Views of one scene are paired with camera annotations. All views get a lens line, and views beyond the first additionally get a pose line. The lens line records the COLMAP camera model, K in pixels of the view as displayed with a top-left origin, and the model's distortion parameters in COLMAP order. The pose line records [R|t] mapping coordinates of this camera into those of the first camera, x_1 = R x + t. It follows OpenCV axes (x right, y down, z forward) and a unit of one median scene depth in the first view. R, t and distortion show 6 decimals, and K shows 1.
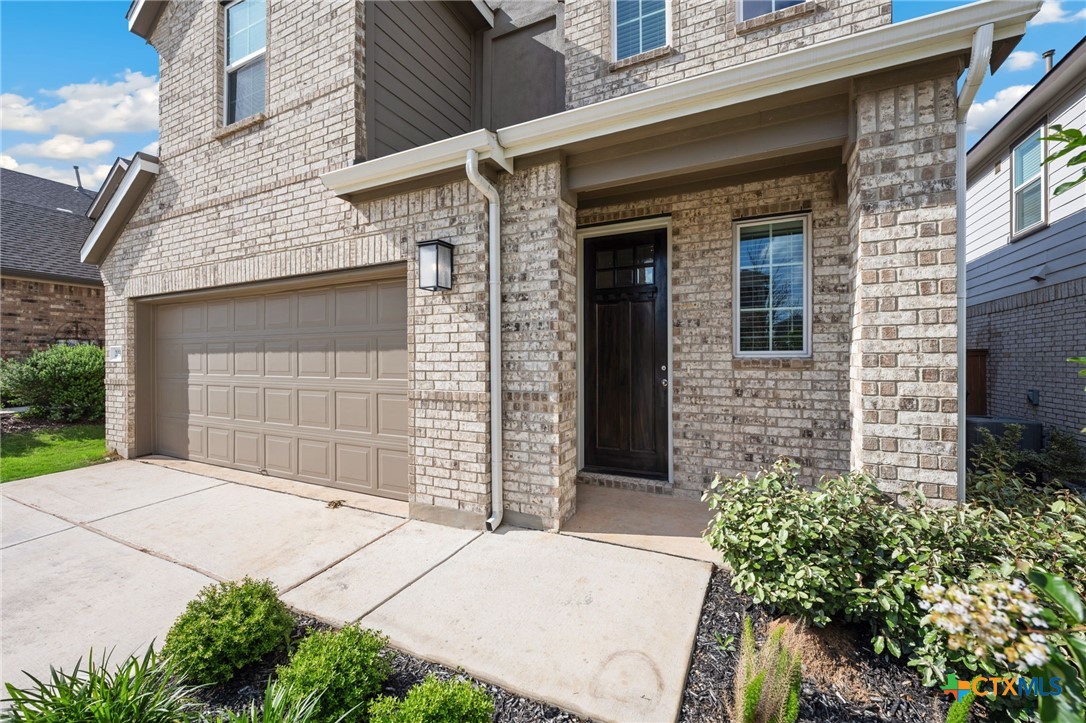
lens RADIAL K [[447.6, 0, 522.6], [0, 447.6, 362.1], [0, 0, 1]] dist [0.000065, 0.000133]
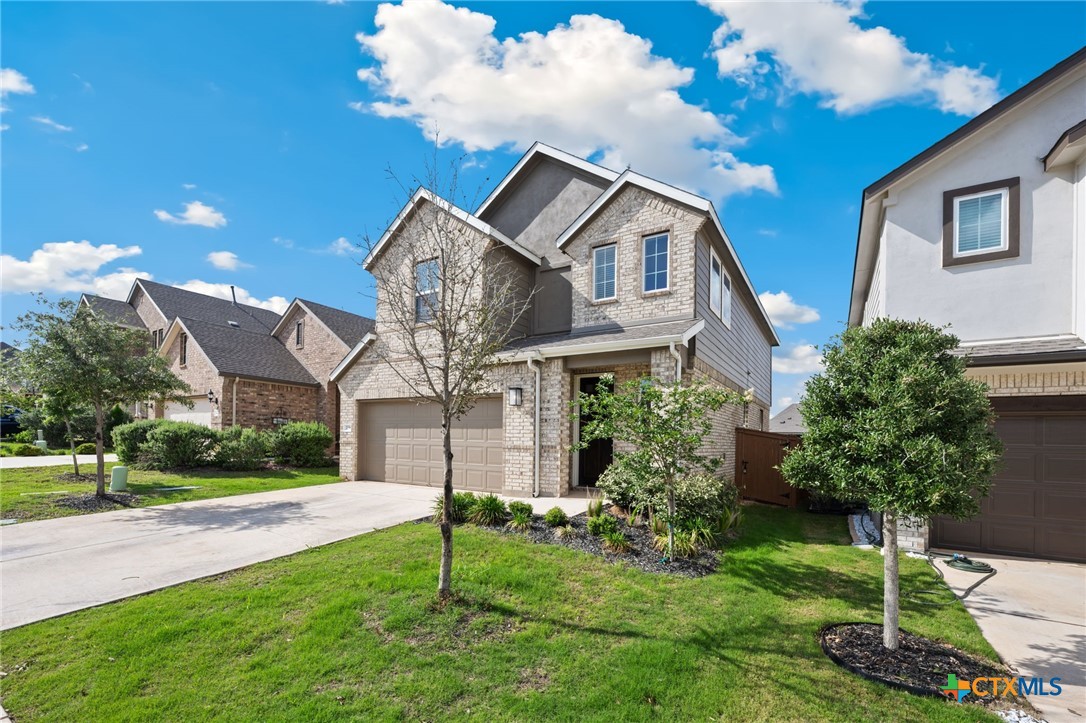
lens RADIAL K [[447.6, 0, 522.6], [0, 447.6, 362.1], [0, 0, 1]] dist [0.000065, 0.000133]
pose [[0.994103, 0.004093, -0.108363, 0.133438], [-0.023581, 0.983534, -0.179180, 0.057148], [0.105845, 0.180678, 0.977830, -1.610397]]
